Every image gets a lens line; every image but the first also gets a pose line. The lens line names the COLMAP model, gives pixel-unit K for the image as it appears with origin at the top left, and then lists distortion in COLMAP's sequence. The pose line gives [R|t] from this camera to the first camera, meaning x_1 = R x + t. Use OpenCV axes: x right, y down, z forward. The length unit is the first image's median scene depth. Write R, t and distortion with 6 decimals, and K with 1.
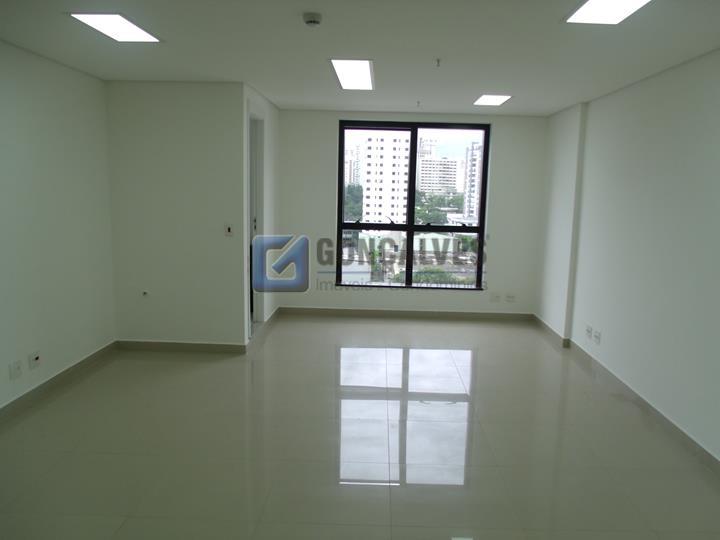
lens RADIAL K [[562.8, 0, 360.0], [0, 562.8, 270.0], [0, 0, 1]] dist [-0.000648, -0.003238]
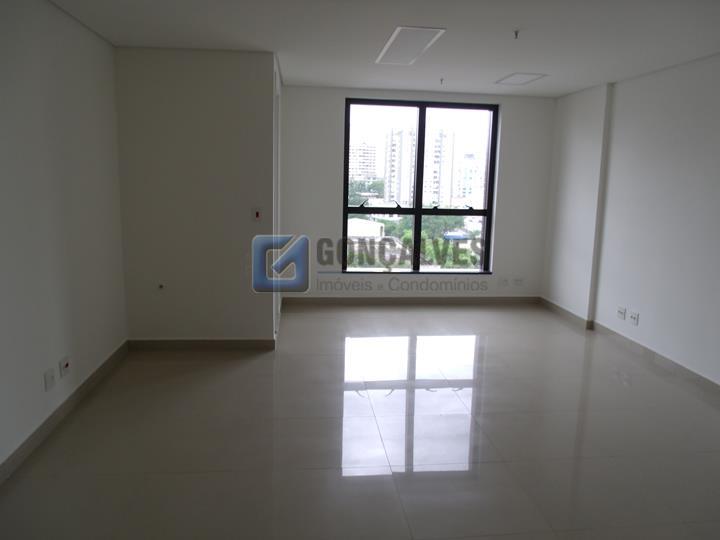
lens RADIAL K [[561.9, 0, 346.0], [0, 561.9, 266.8], [0, 0, 1]] dist [-0.000684, -0.003892]
pose [[0.991141, -0.021543, 0.131057, -0.160090], [0.018948, 0.999600, 0.021013, -0.002390], [-0.131457, -0.018343, 0.991152, 0.056328]]
